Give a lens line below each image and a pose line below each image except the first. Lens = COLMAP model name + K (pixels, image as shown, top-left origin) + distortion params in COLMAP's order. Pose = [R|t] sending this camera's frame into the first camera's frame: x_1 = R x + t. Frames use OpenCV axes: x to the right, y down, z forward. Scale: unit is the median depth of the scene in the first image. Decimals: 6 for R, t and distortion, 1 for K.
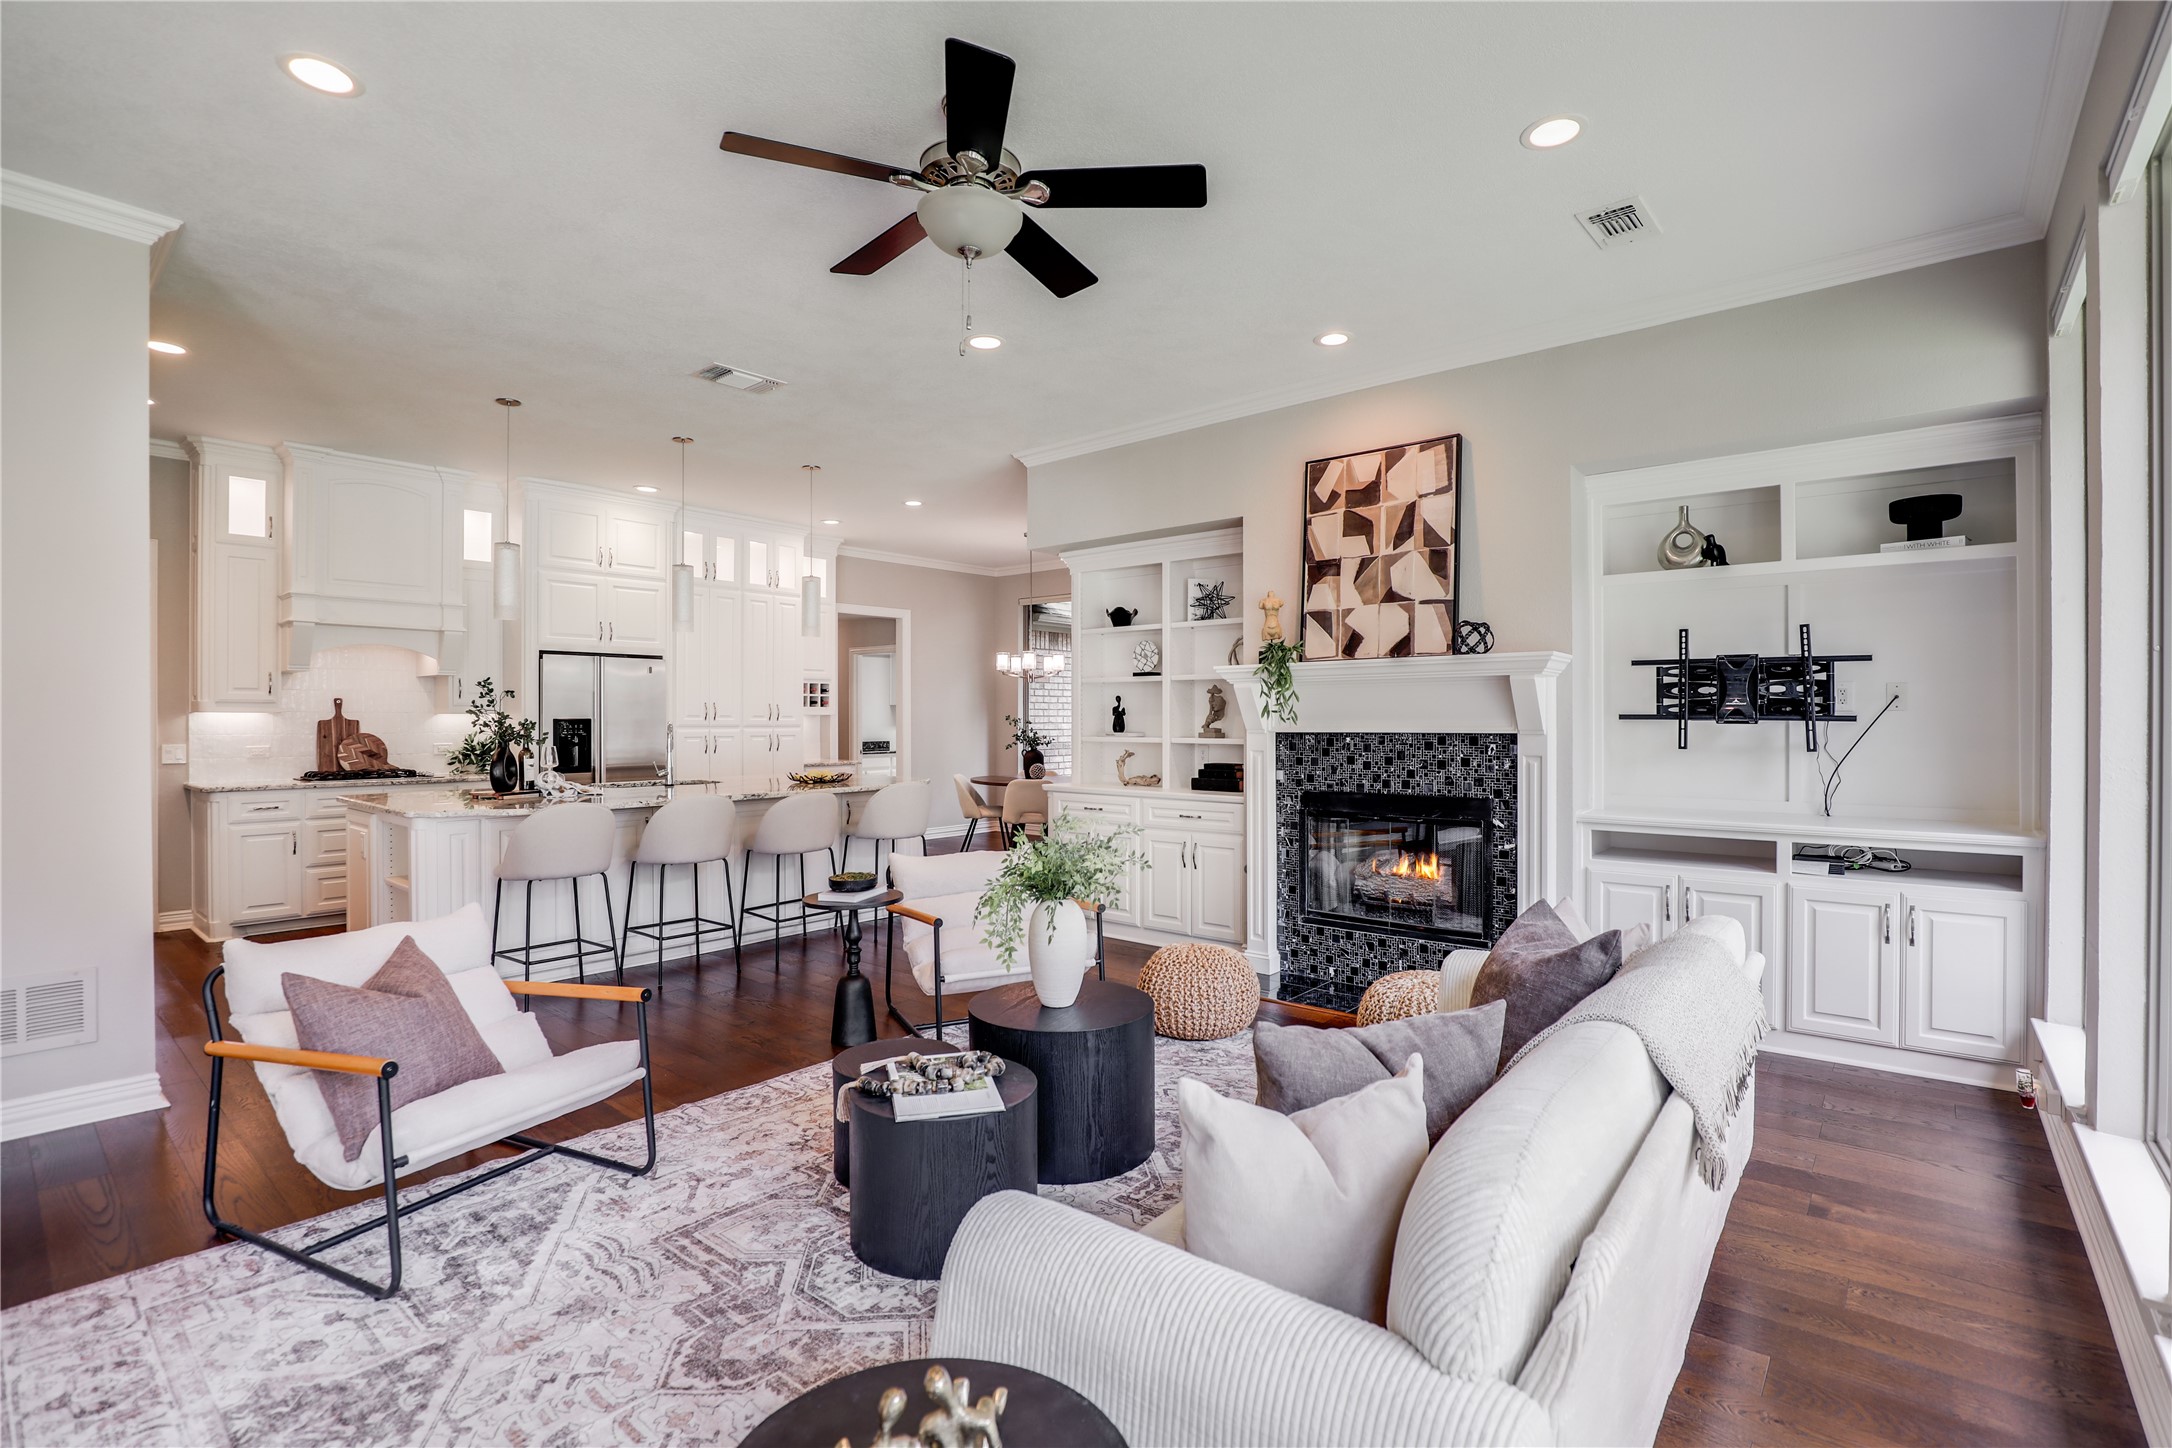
lens RADIAL K [[976.2, 0, 1095.4], [0, 976.2, 721.8], [0, 0, 1]] dist [-0.024606, -0.000876]
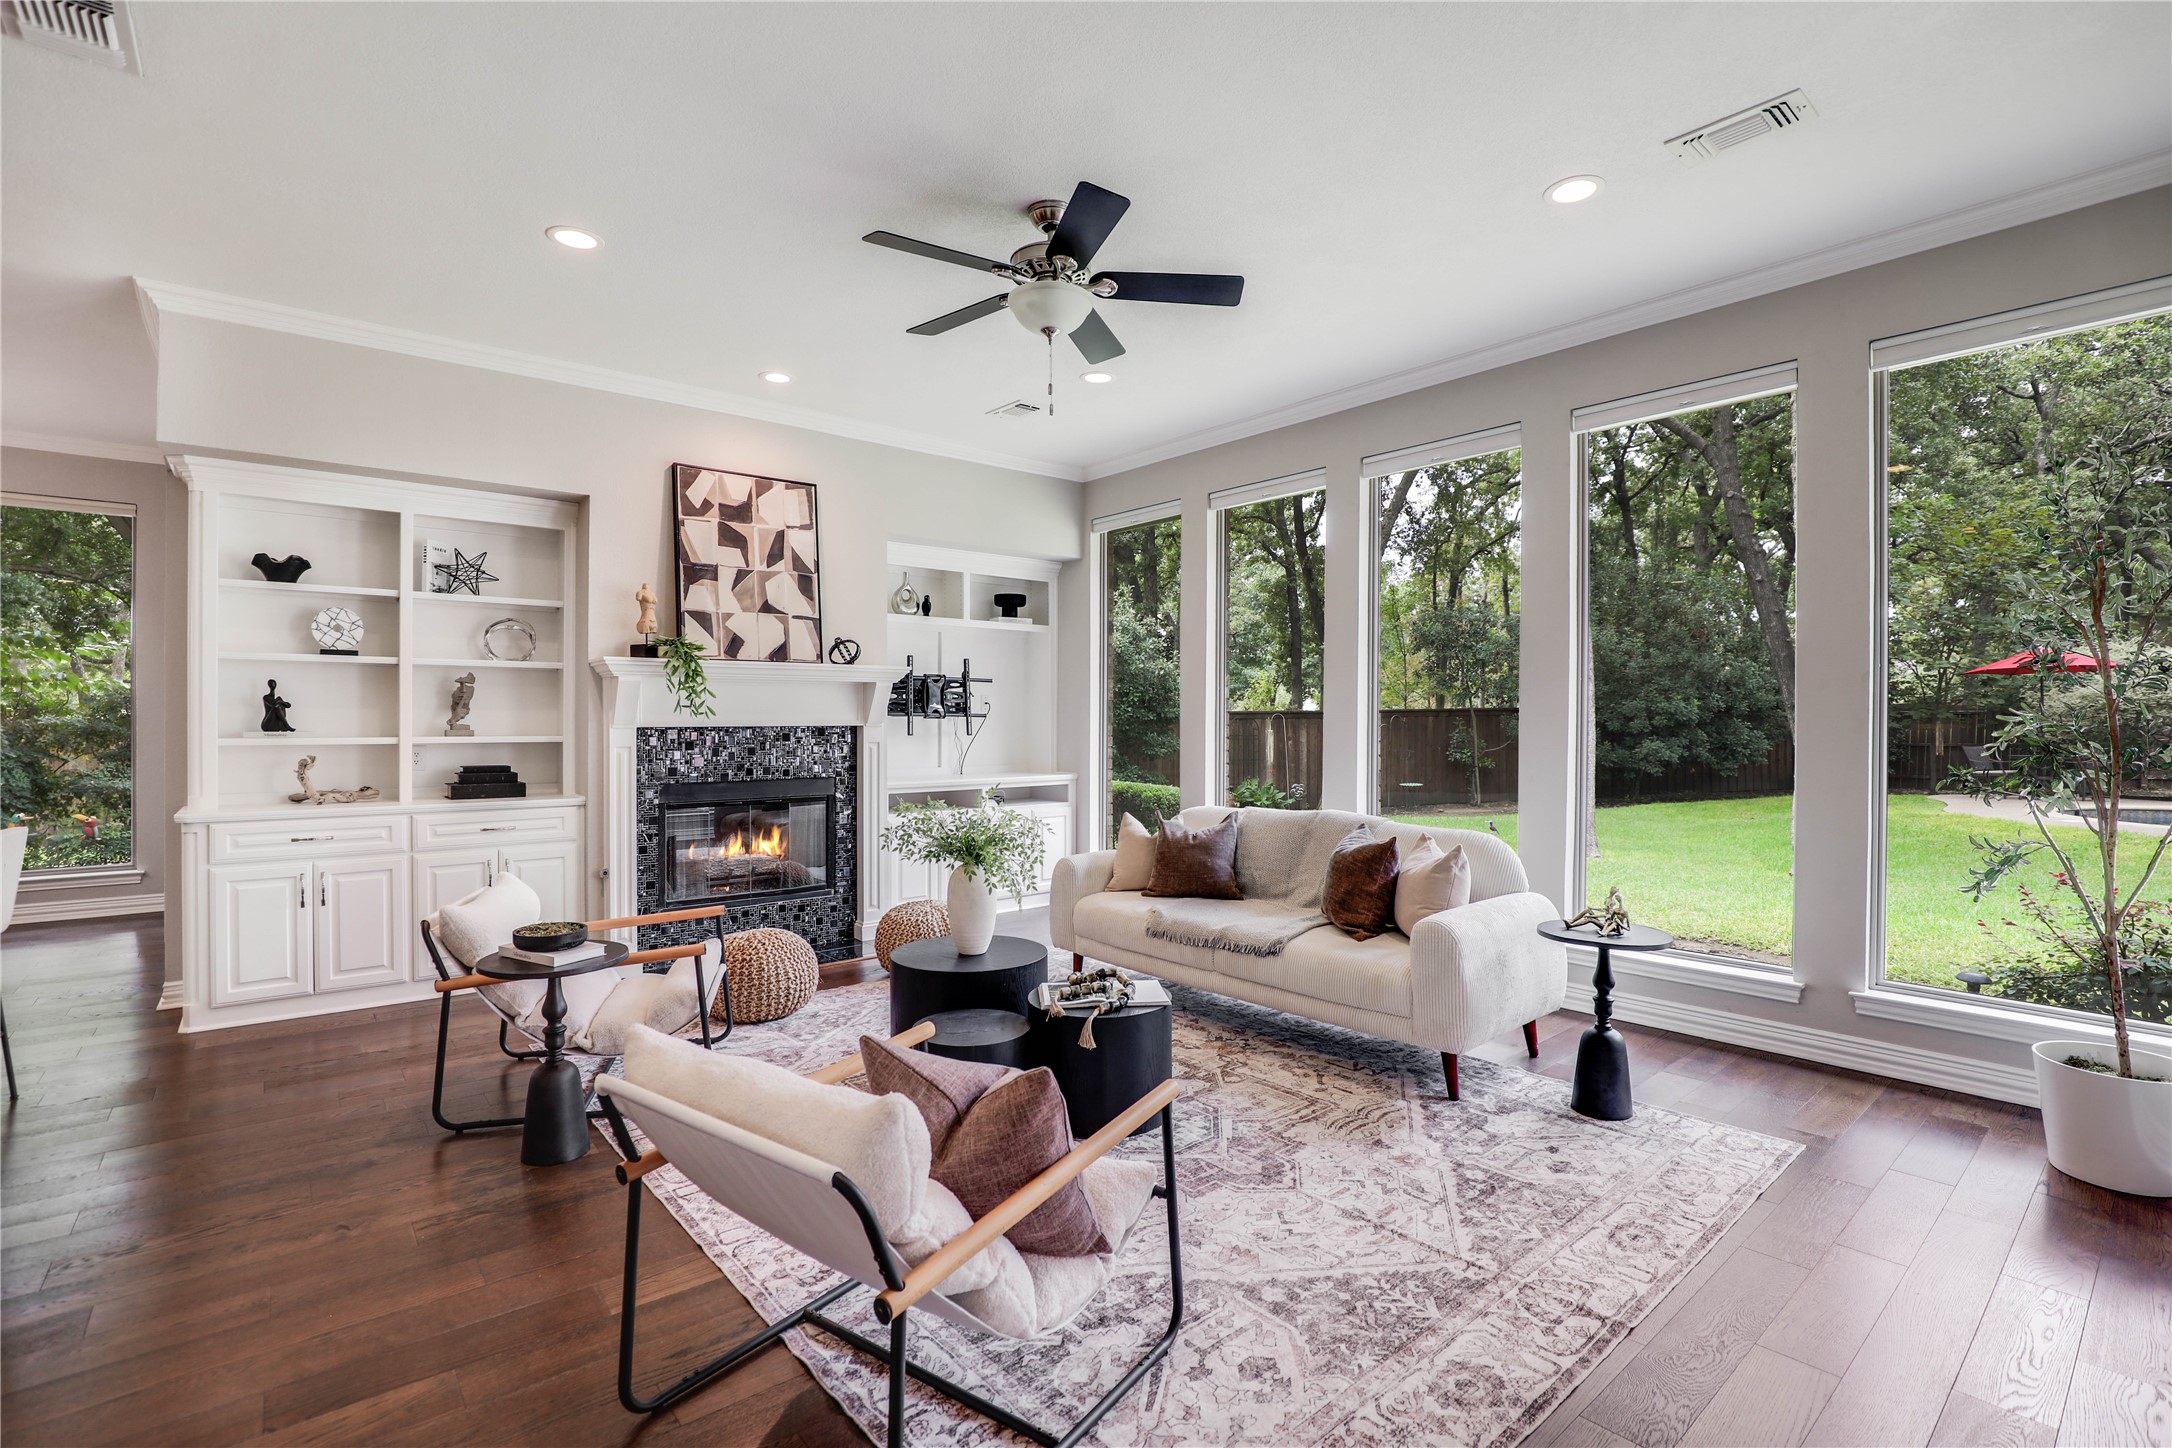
lens RADIAL K [[987.6, 0, 1083.4], [0, 987.6, 724.3], [0, 0, 1]] dist [-0.021532, 0.000099]
pose [[0.184372, -0.006091, 0.982838, -0.767481], [-0.000715, 0.999980, 0.006332, 0.001120], [-0.982856, -0.001870, 0.184364, 0.414529]]
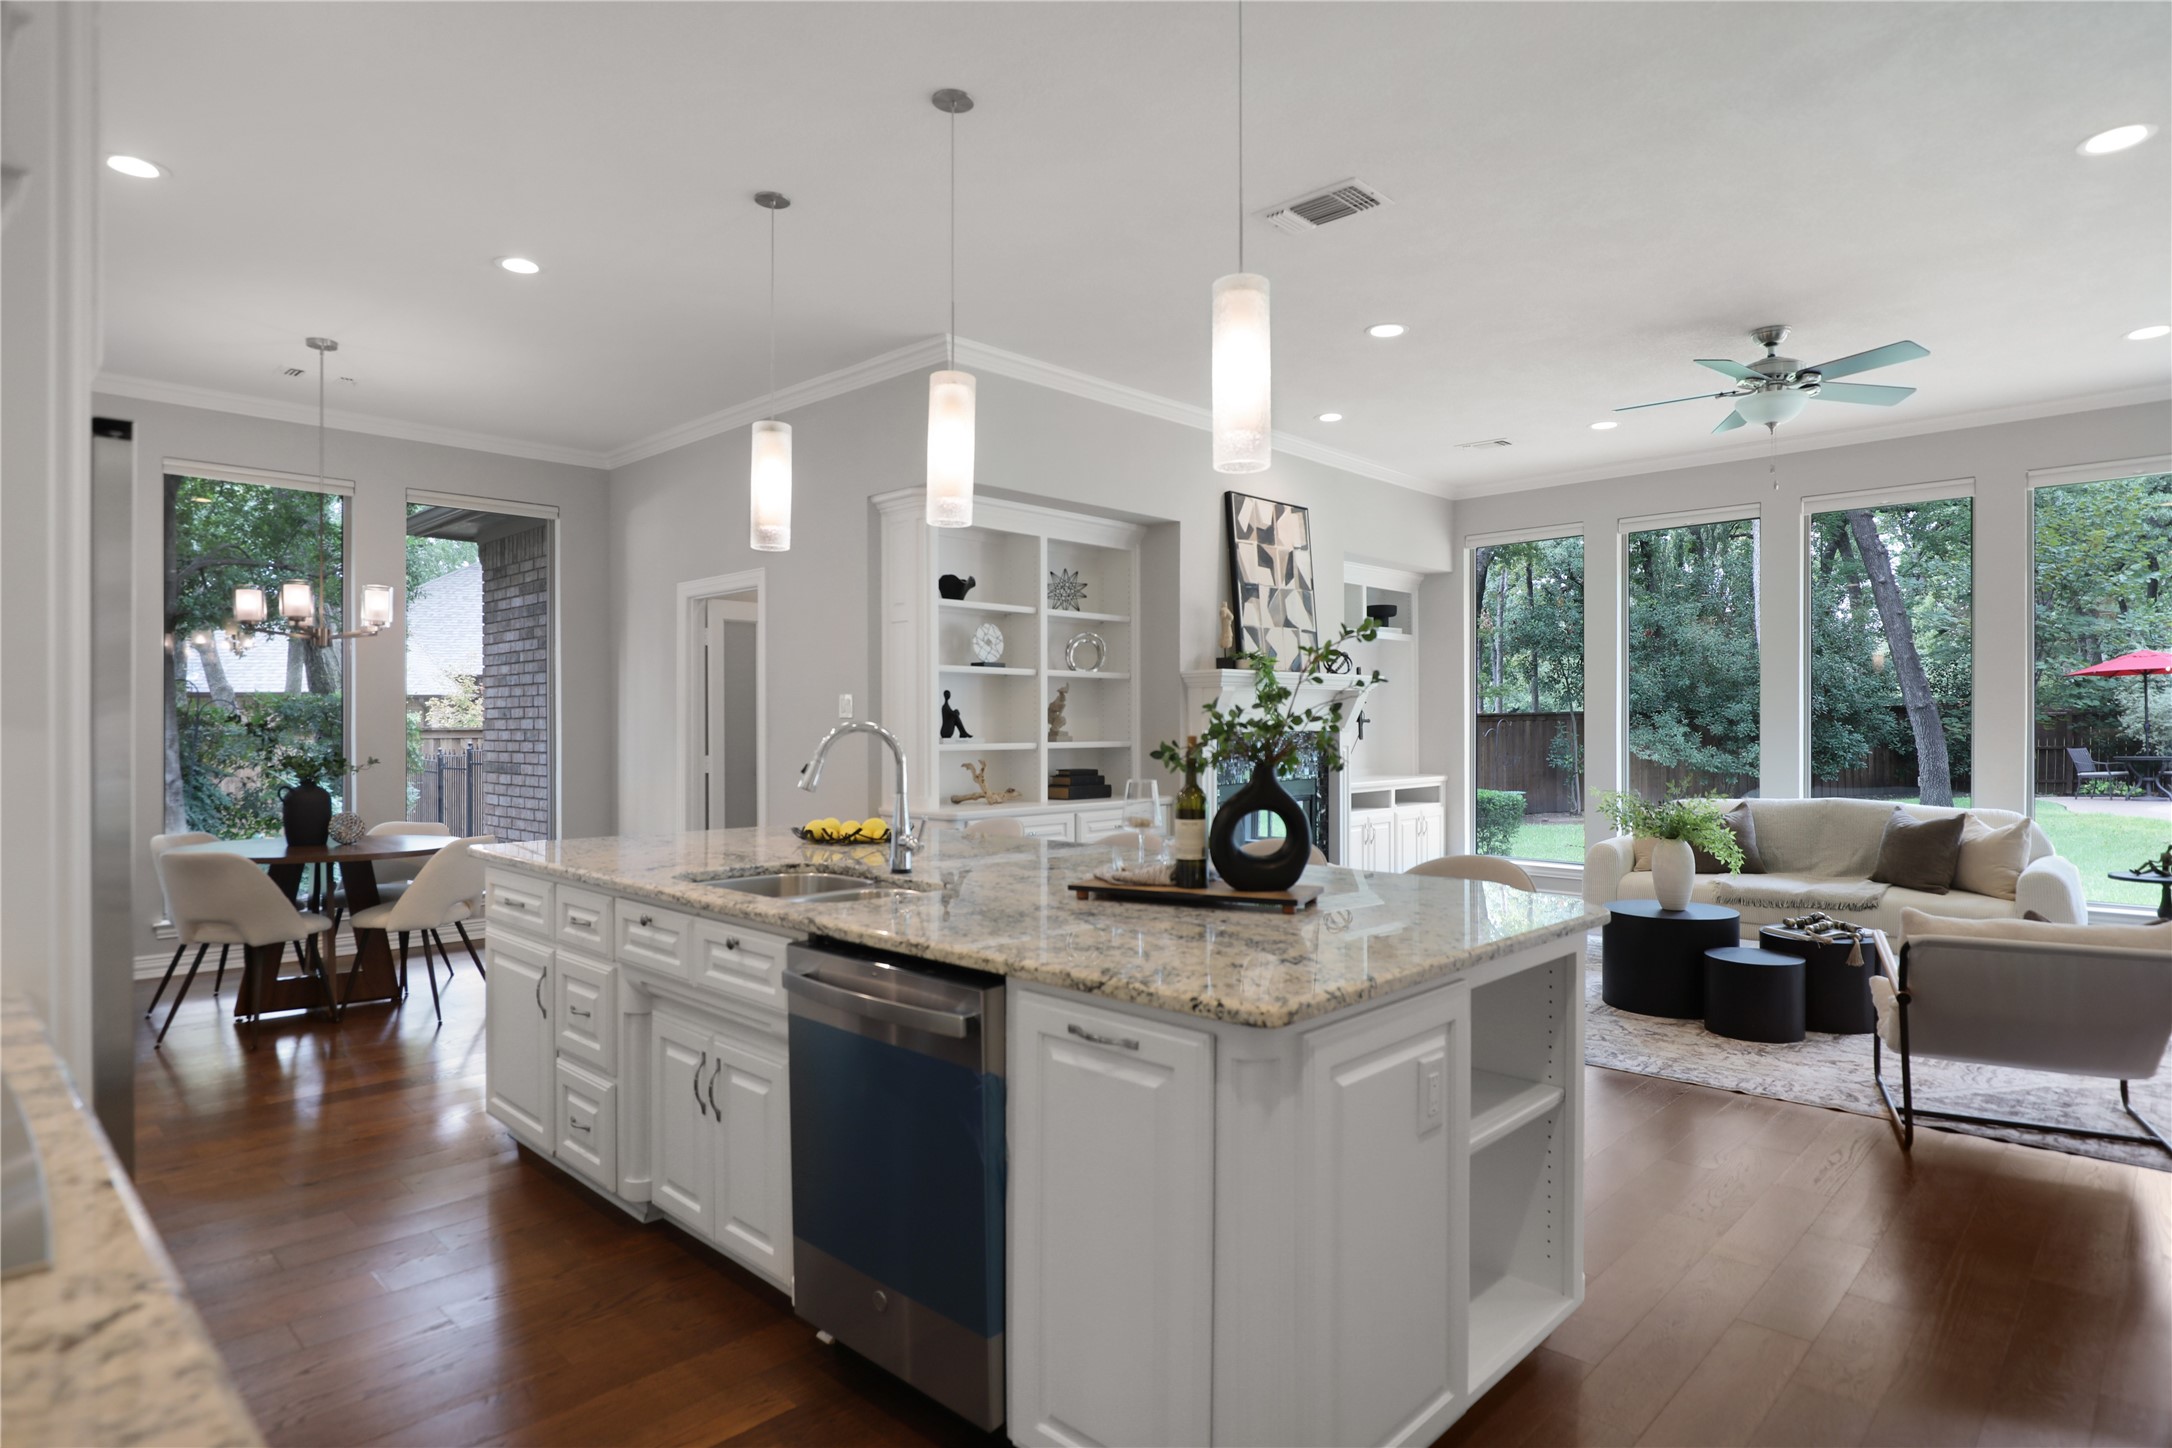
lens RADIAL K [[1188.7, 0, 1092.1], [0, 1188.7, 716.0], [0, 0, 1]] dist [0.002876, 0.000328]
pose [[0.063336, 0.007021, 0.997968, -1.231564], [0.004479, 0.999963, -0.007319, 0.001336], [-0.997982, 0.004933, 0.063302, 1.146315]]
